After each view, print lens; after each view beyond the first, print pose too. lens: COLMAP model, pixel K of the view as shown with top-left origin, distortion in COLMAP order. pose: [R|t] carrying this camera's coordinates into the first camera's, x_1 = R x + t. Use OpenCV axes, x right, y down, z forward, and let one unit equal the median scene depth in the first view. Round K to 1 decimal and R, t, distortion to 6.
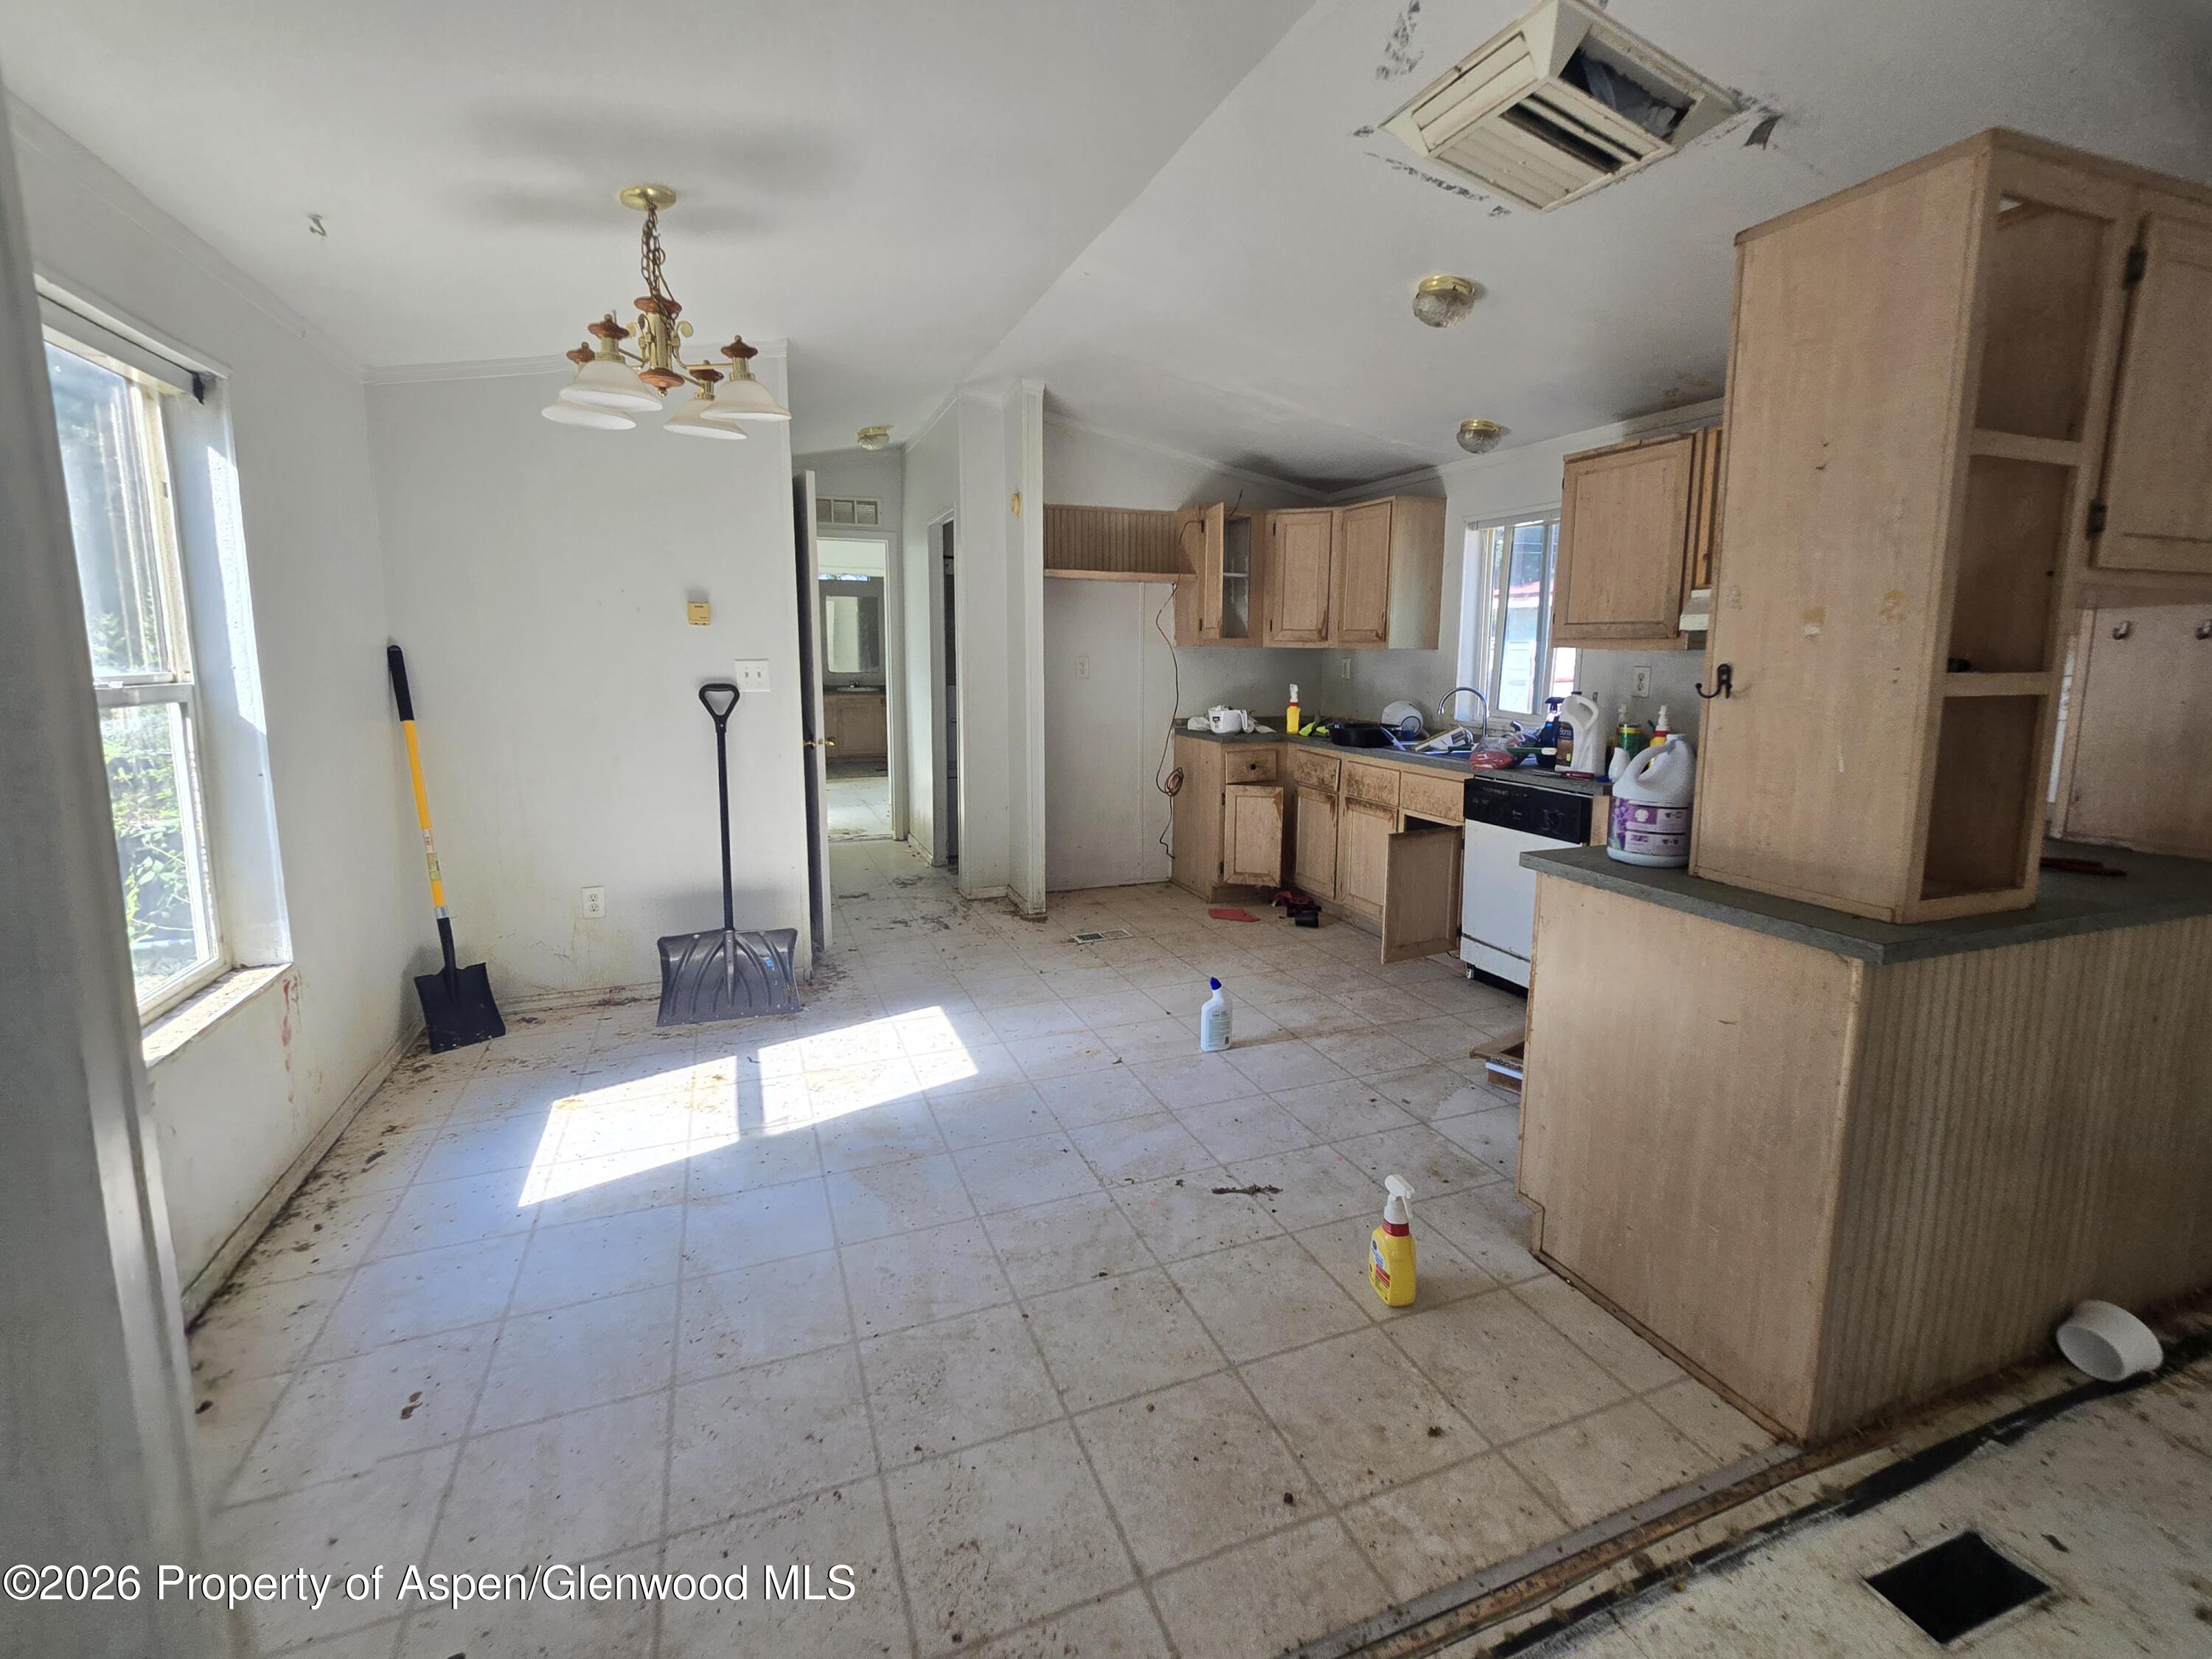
lens RADIAL K [[989.0, 0, 1114.9], [0, 989.0, 796.9], [0, 0, 1]] dist [-0.001674, -0.002494]
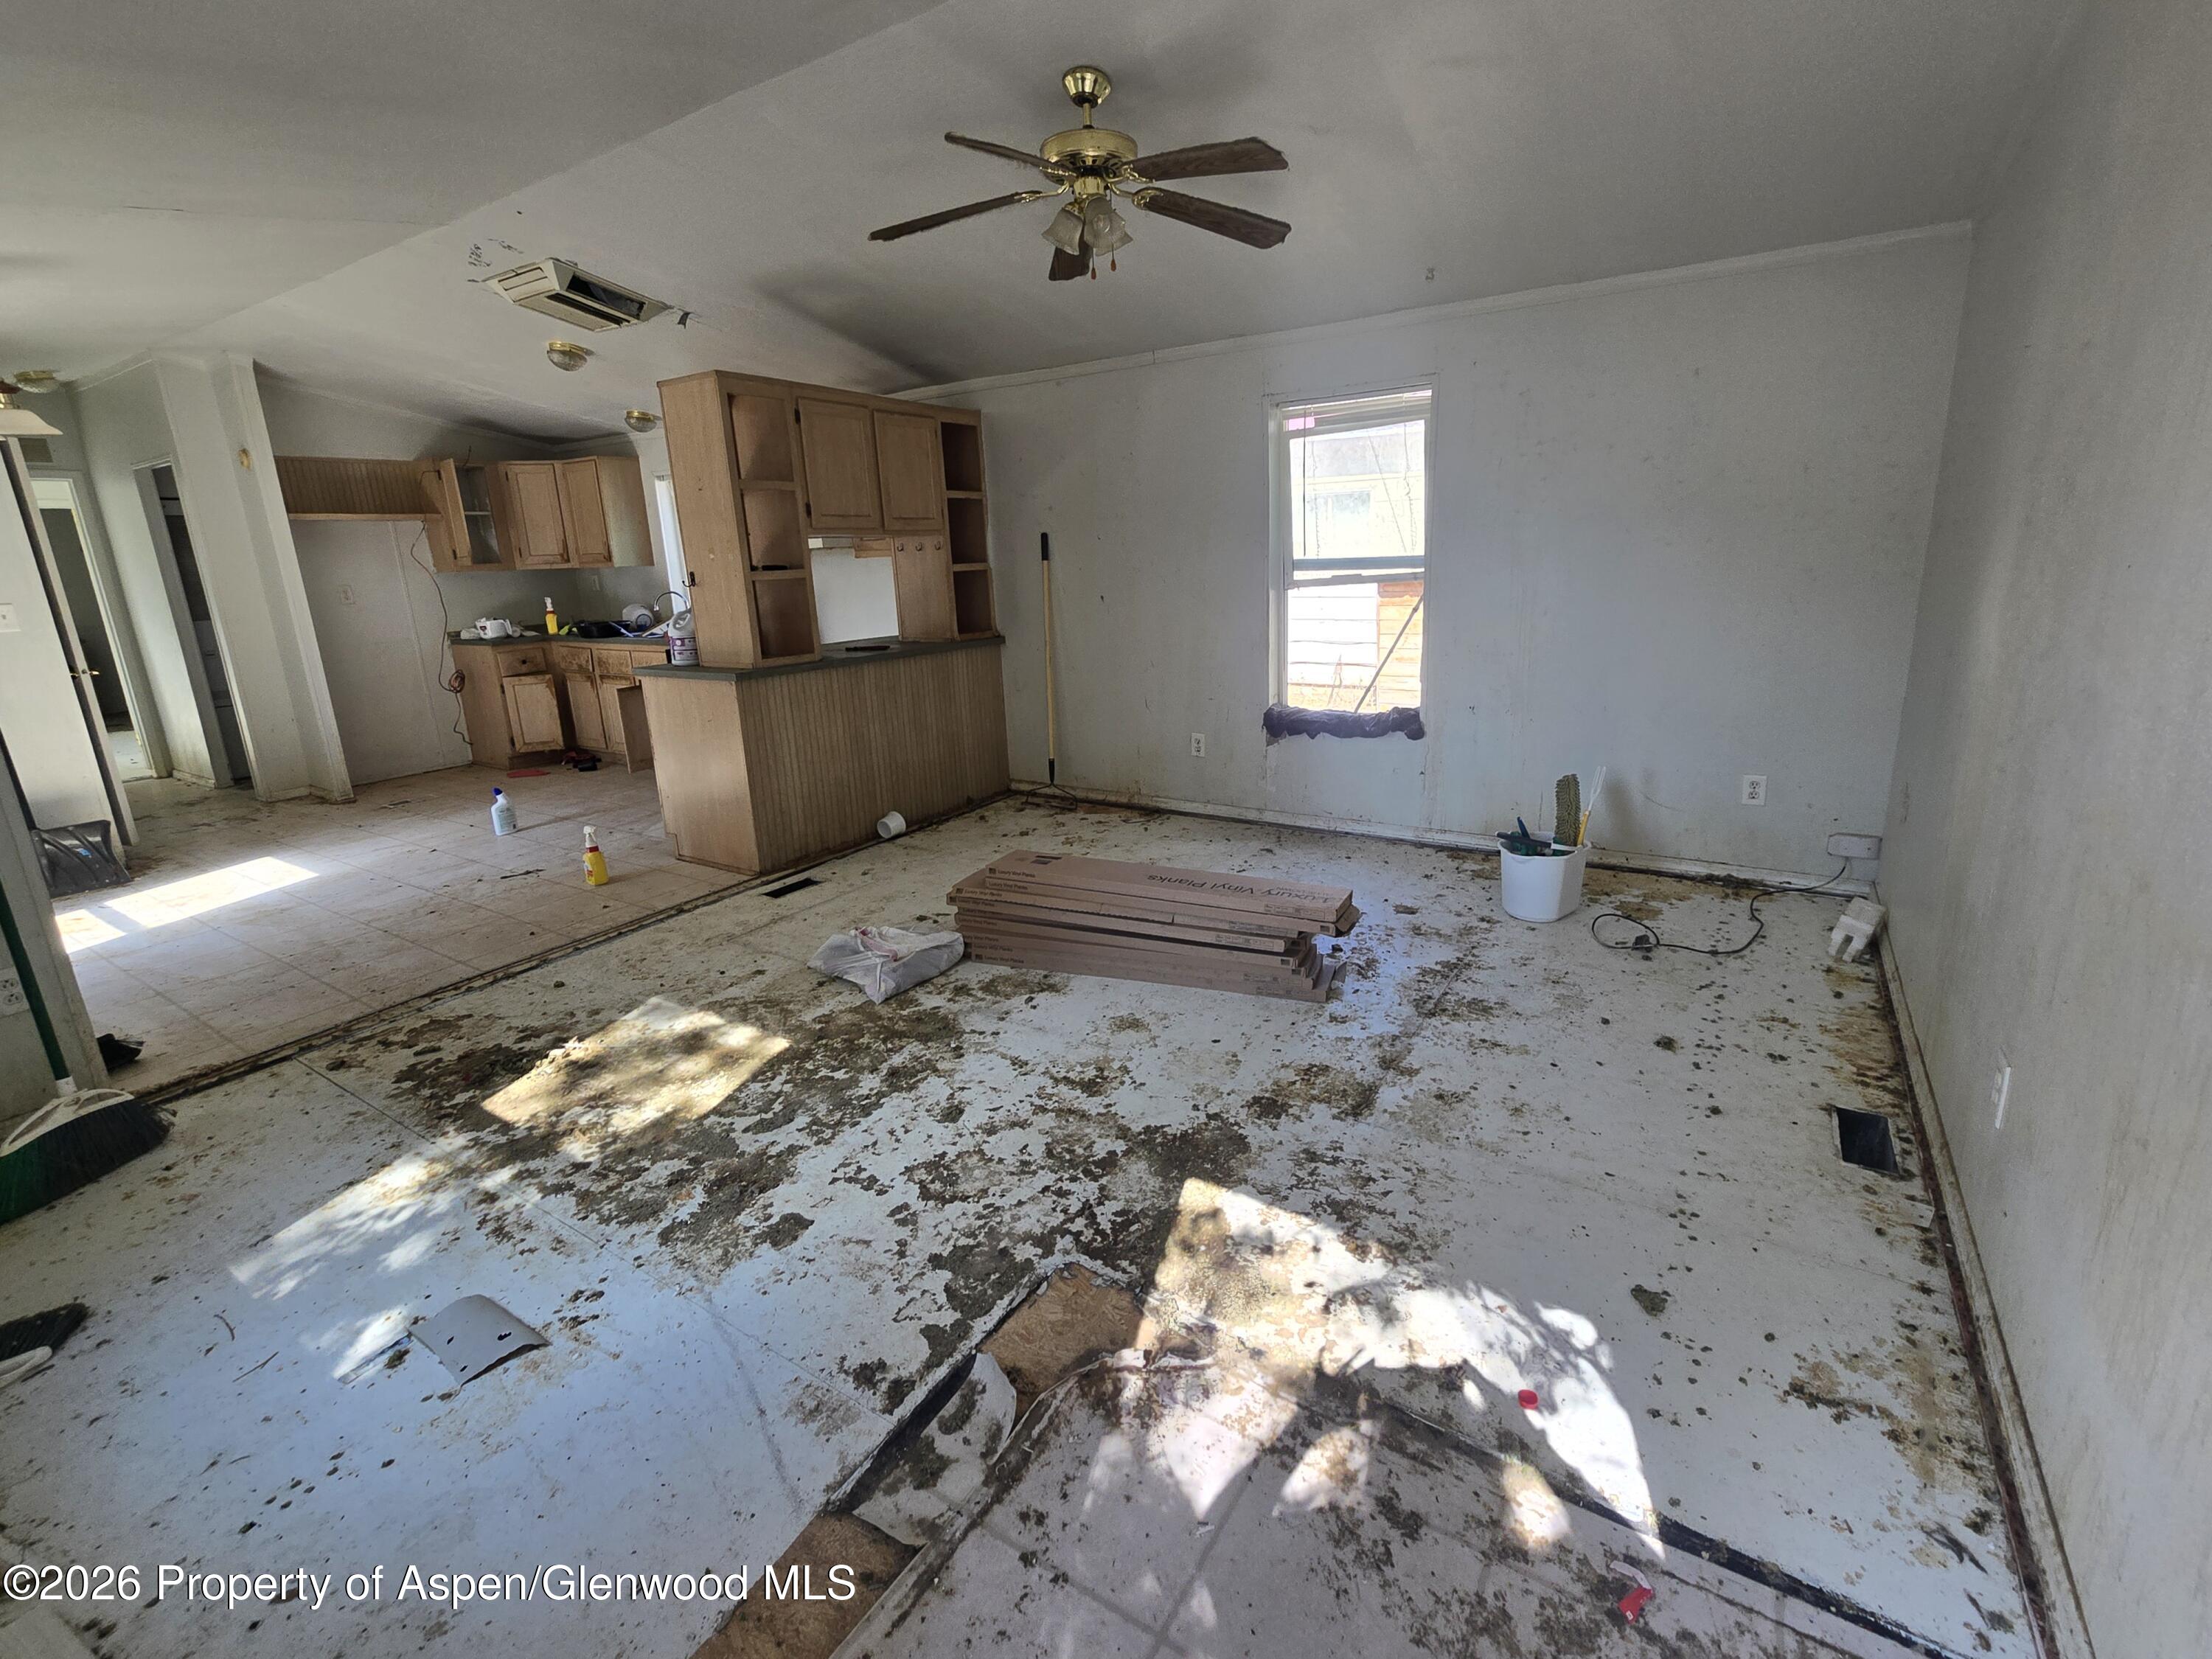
lens RADIAL K [[989.0, 0, 1132.4], [0, 989.0, 796.8], [0, 0, 1]] dist [-0.001674, -0.002494]
pose [[0.805532, -0.179588, 0.564682, 0.023322], [0.128197, 0.983215, 0.129820, 0.108902], [-0.578518, -0.032184, 0.815034, -0.757445]]
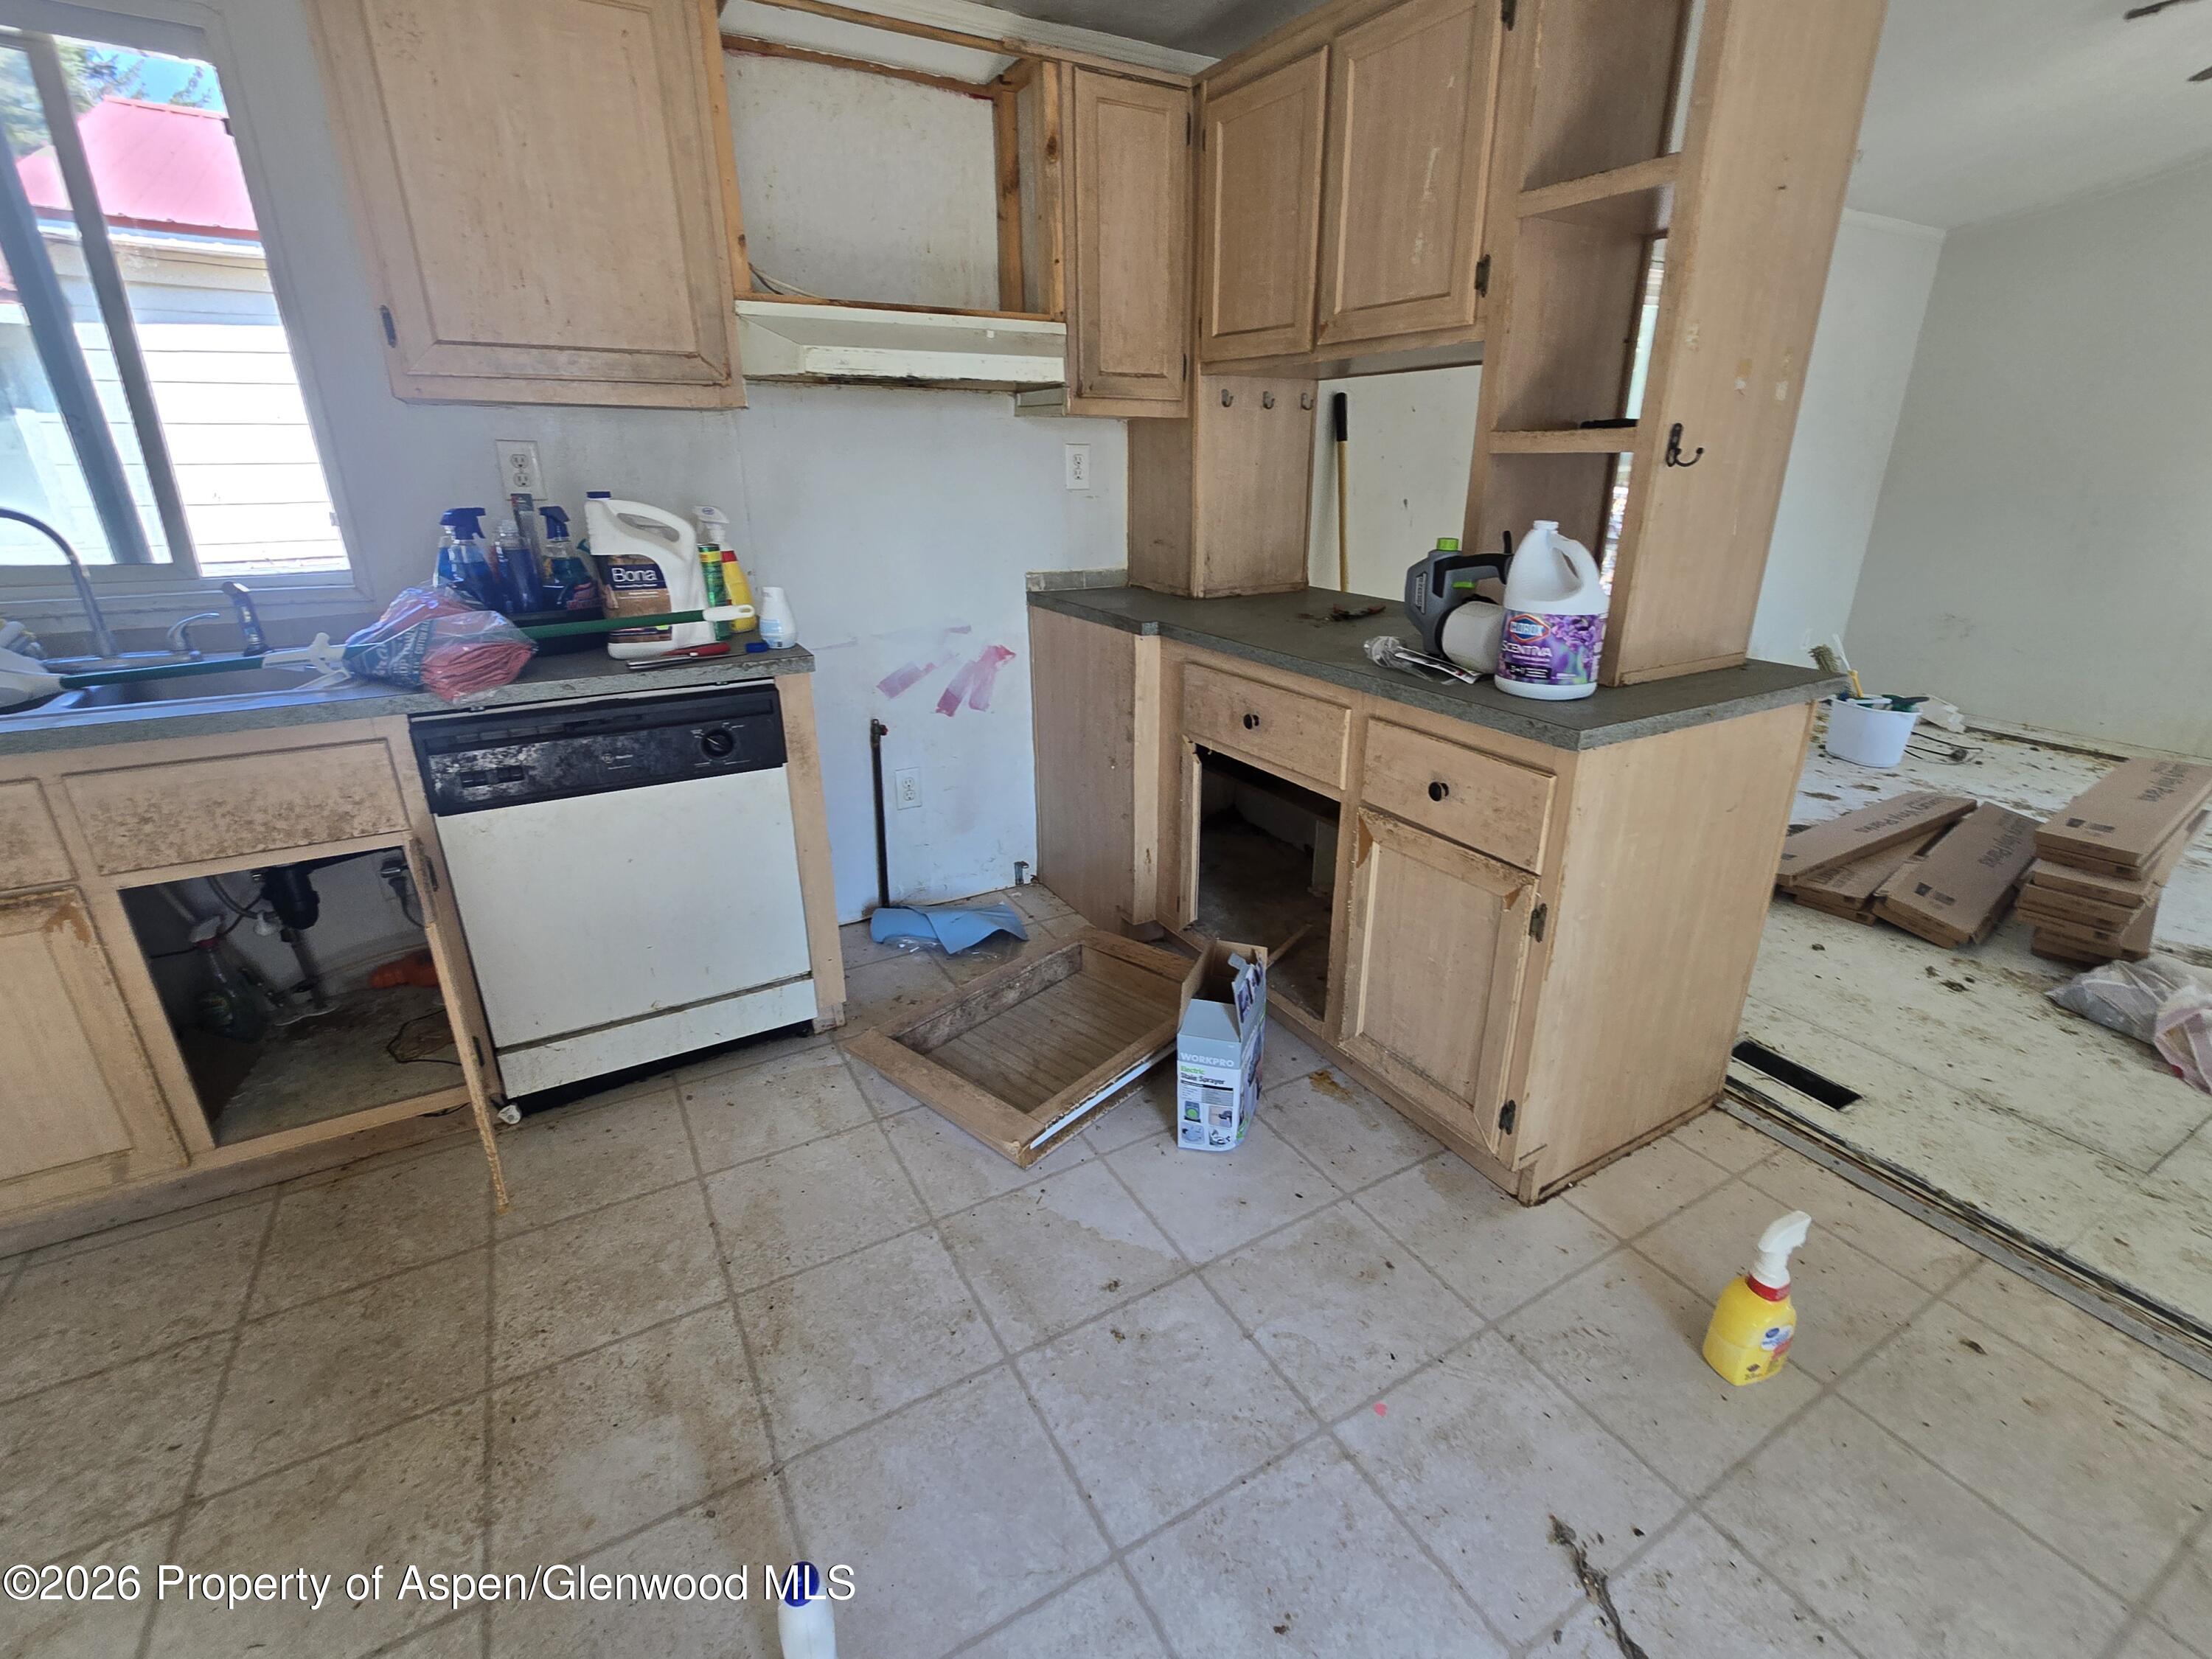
lens RADIAL K [[989.0, 0, 1129.0], [0, 989.0, 819.9], [0, 0, 1]] dist [-0.001674, -0.002494]
pose [[-0.157109, -0.352537, 0.922515, -0.091835], [0.140965, 0.916546, 0.374263, -0.100573], [-0.977469, 0.188842, -0.094302, 0.791077]]
